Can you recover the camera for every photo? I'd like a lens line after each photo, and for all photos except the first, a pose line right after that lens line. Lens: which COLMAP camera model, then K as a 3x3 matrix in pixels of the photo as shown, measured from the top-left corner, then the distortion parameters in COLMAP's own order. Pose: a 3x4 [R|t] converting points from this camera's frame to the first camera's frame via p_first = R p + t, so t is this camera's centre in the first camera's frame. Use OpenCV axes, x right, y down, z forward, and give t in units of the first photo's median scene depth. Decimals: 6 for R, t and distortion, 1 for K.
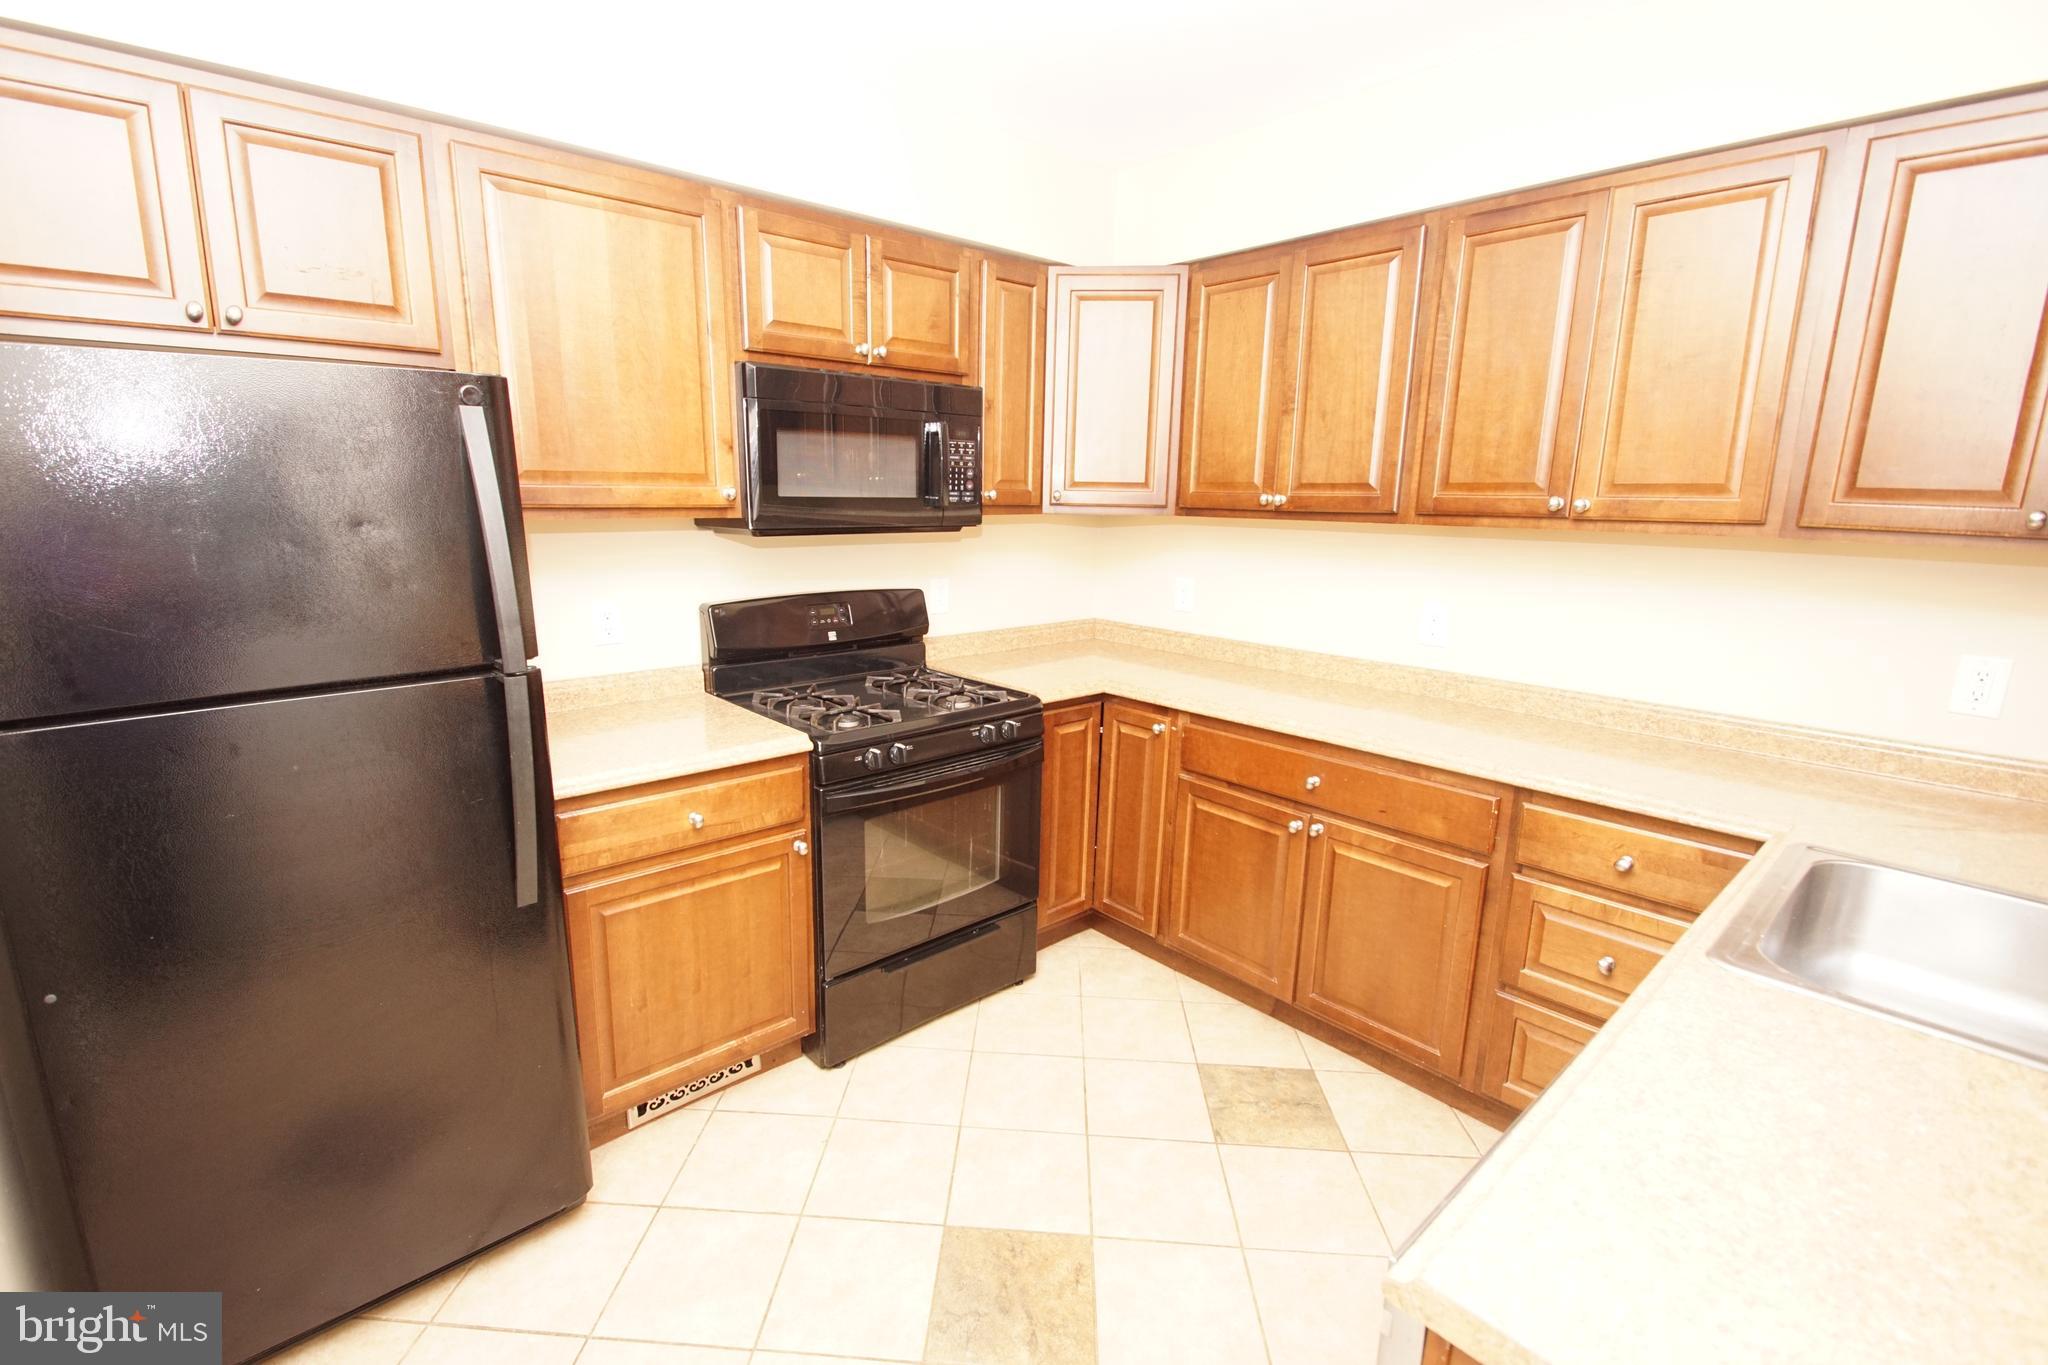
lens RADIAL K [[911.9, 0, 995.7], [0, 911.9, 688.8], [0, 0, 1]] dist [0.006791, -0.012478]
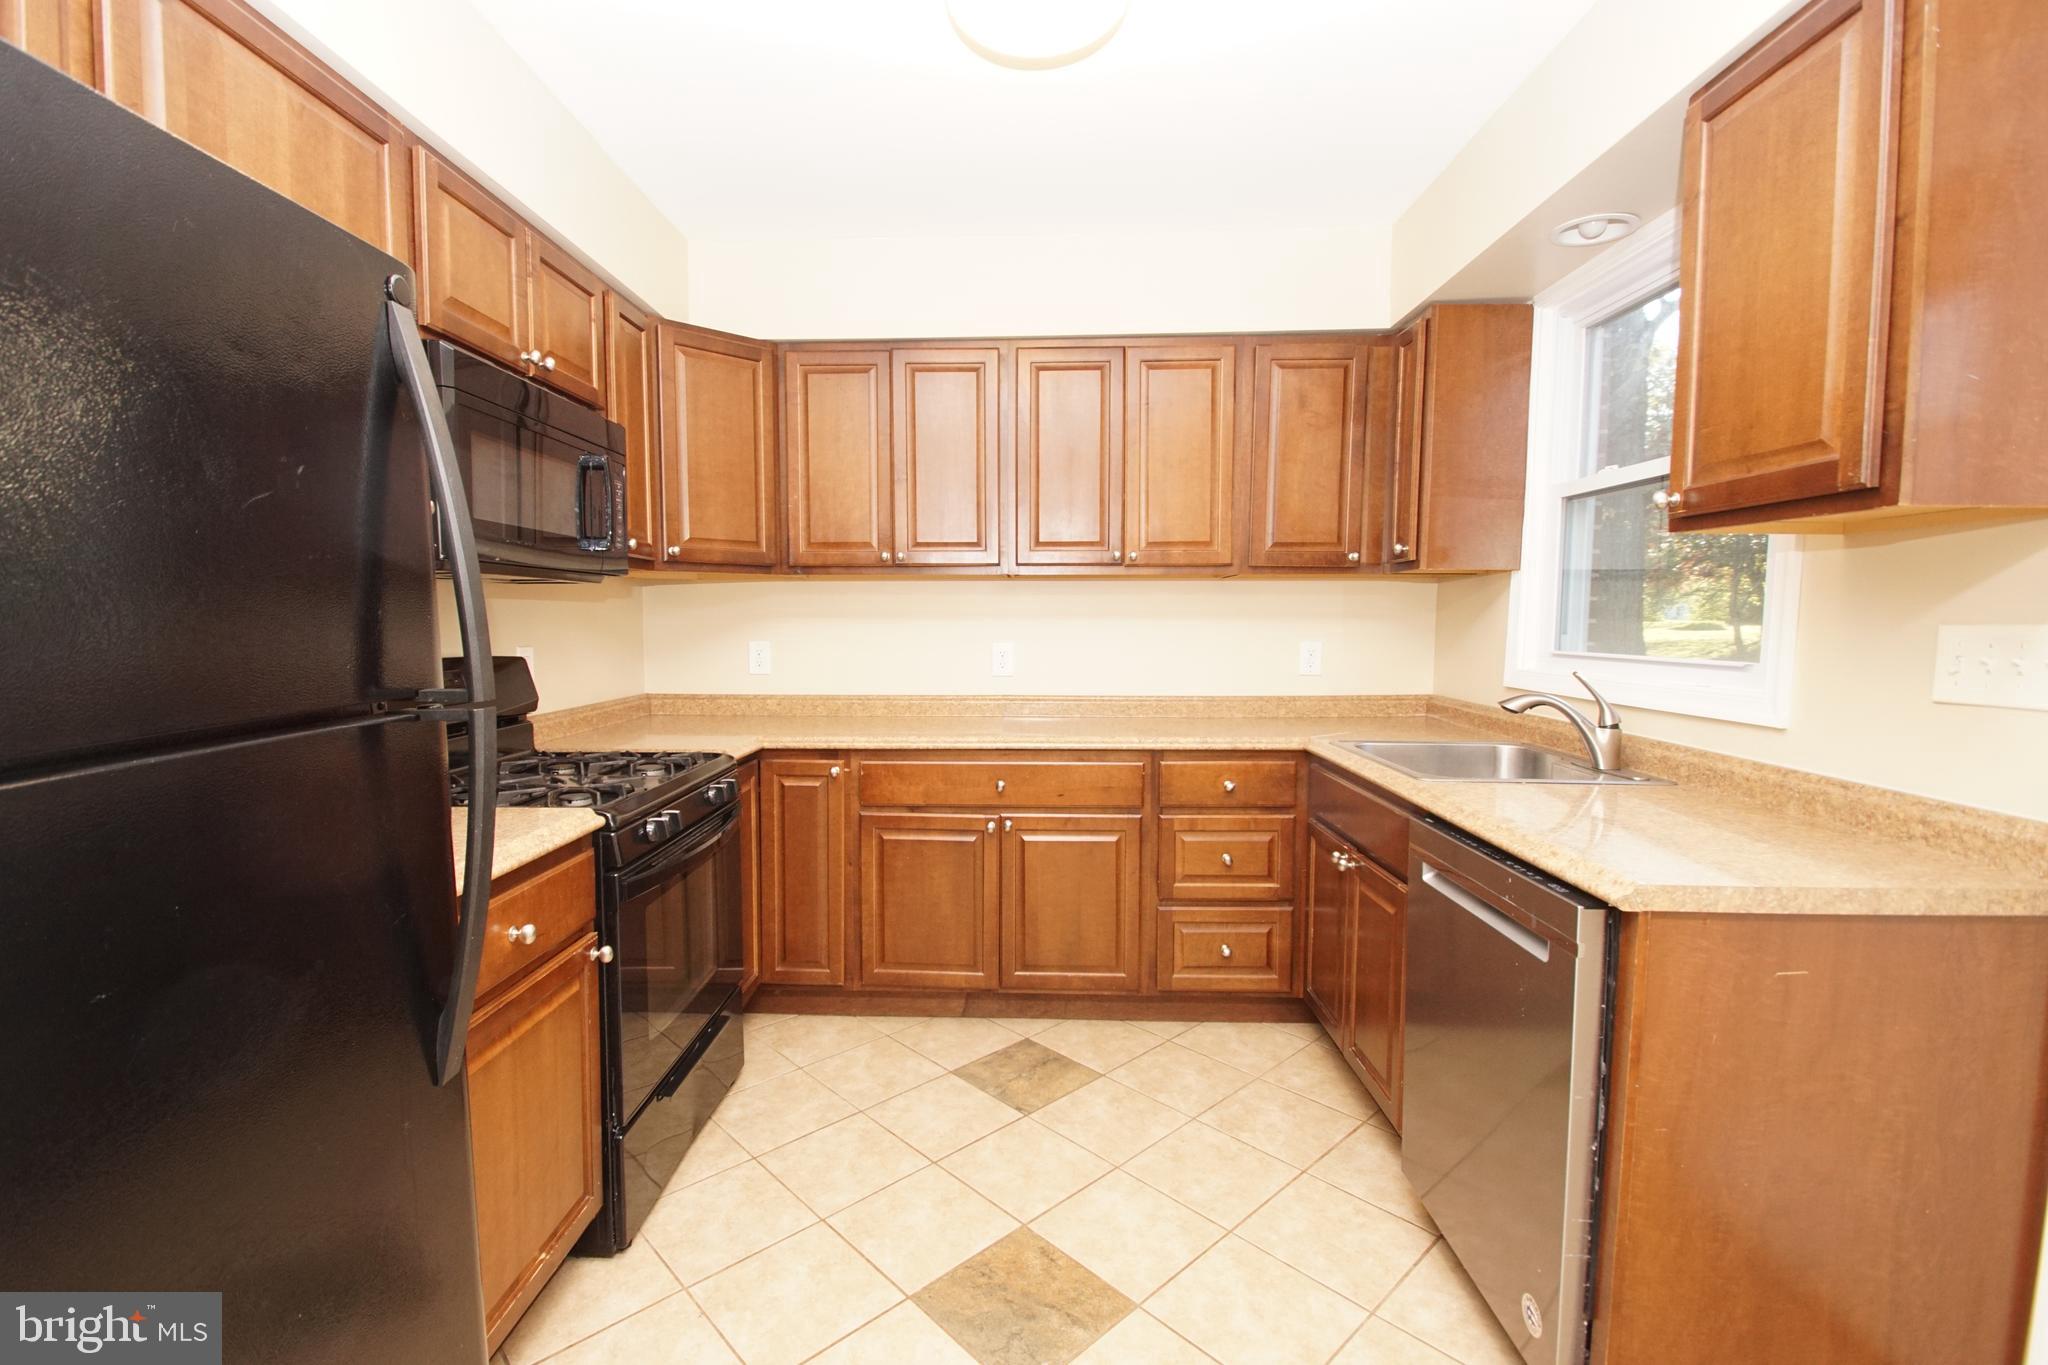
lens RADIAL K [[911.9, 0, 986.7], [0, 911.9, 692.4], [0, 0, 1]] dist [0.006791, -0.012478]
pose [[0.684623, -0.070740, 0.725456, -0.506006], [0.164018, 0.984705, -0.058766, 0.050003], [-0.710204, 0.159221, 0.685755, 0.184800]]
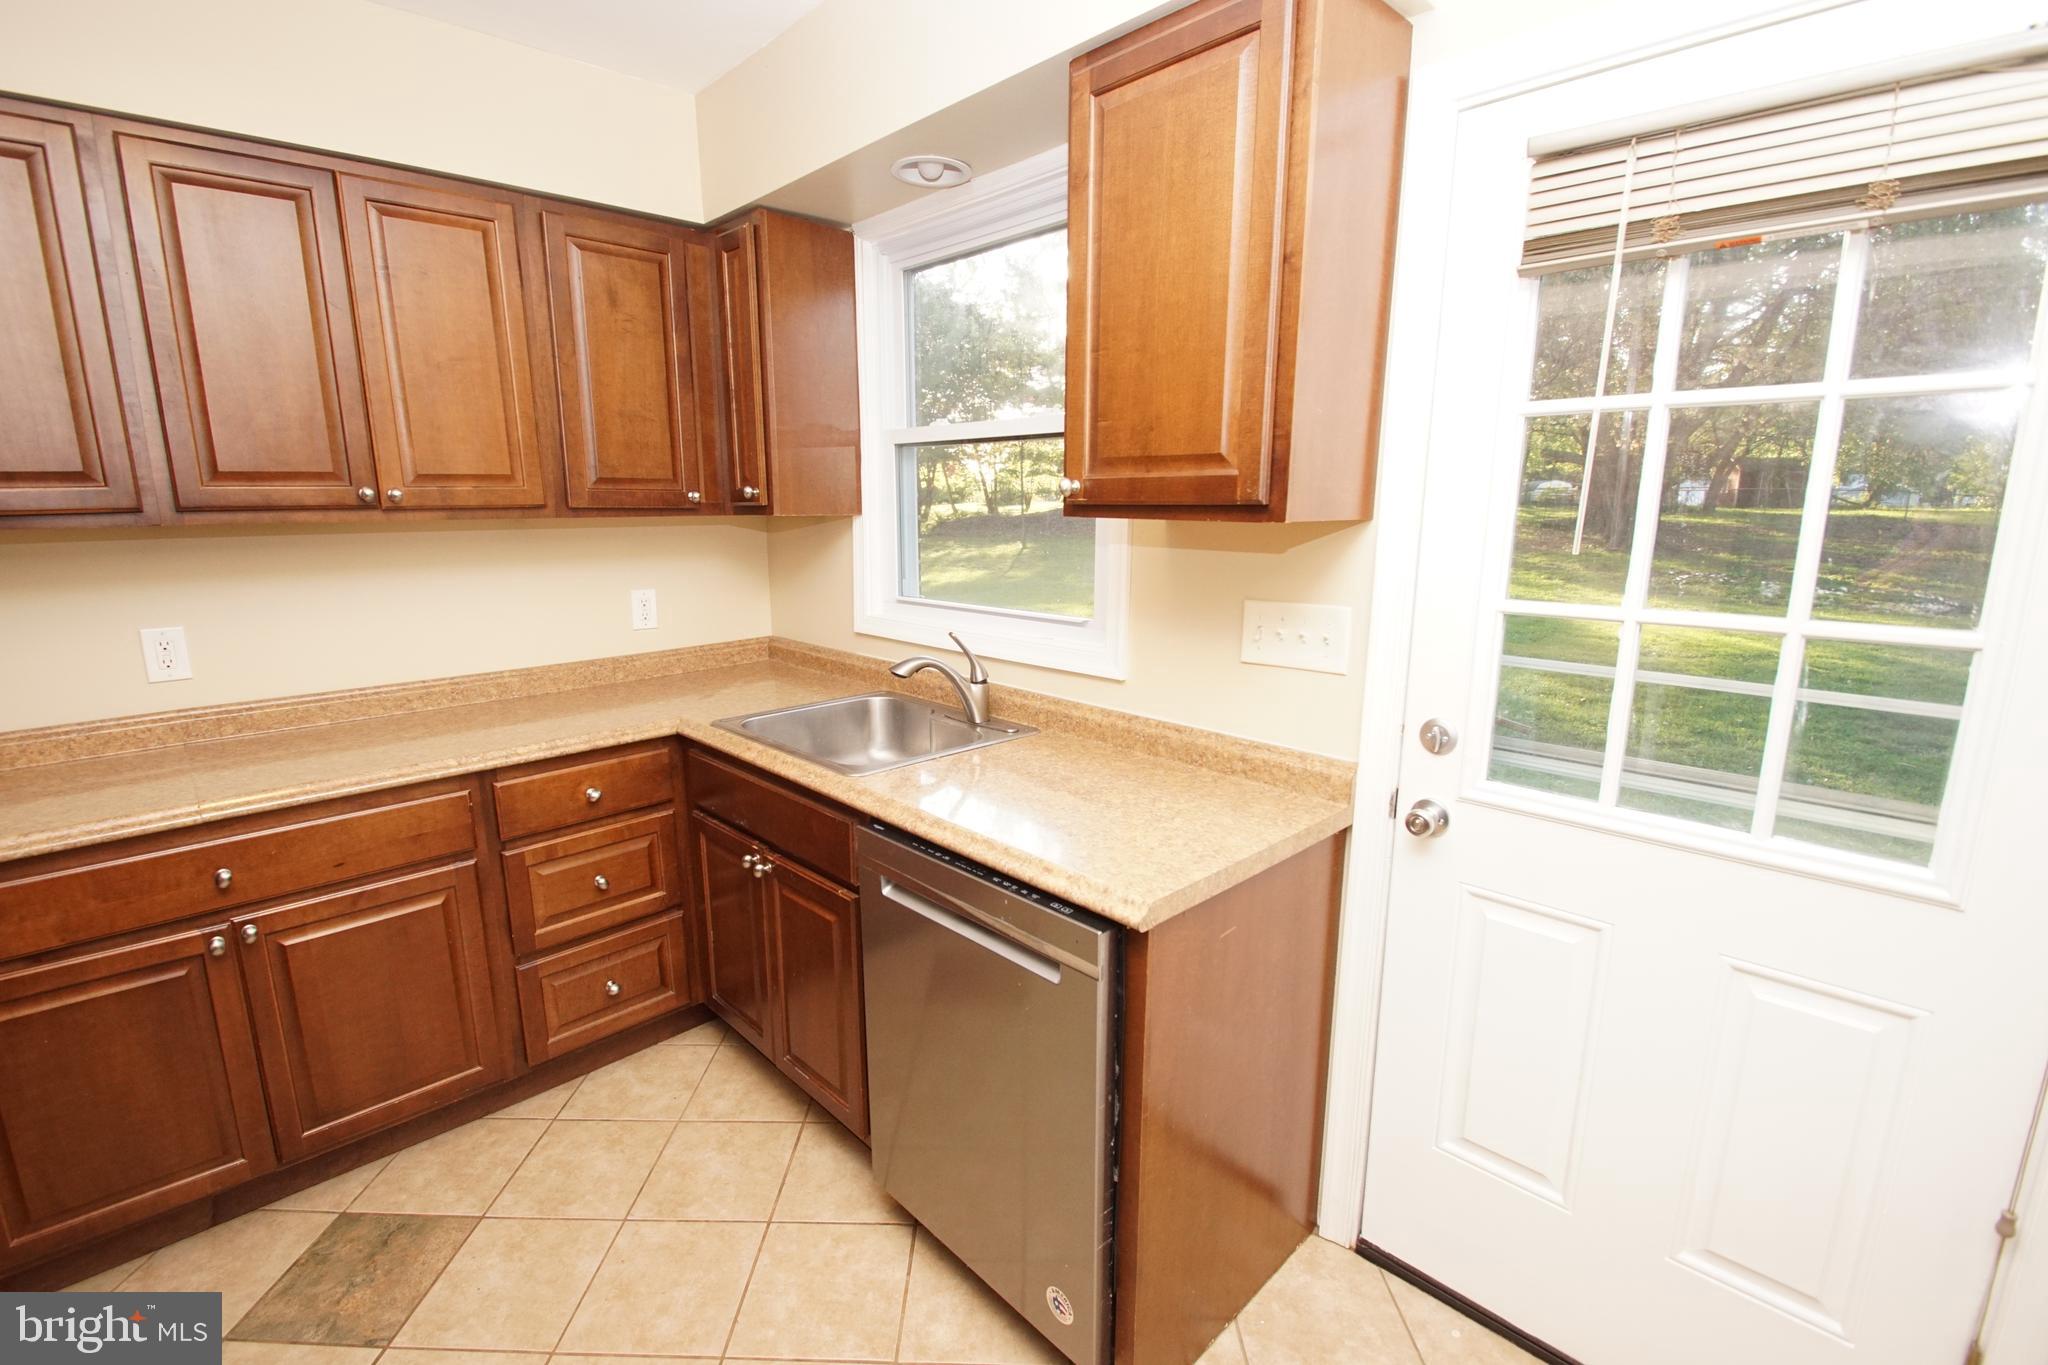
lens RADIAL K [[911.9, 0, 1000.5], [0, 911.9, 693.0], [0, 0, 1]] dist [0.006791, -0.012478]
pose [[-0.052103, -0.218519, 0.974441, -0.363741], [0.218002, 0.949744, 0.224637, -0.066135], [-0.974557, 0.224134, -0.001847, 0.355009]]
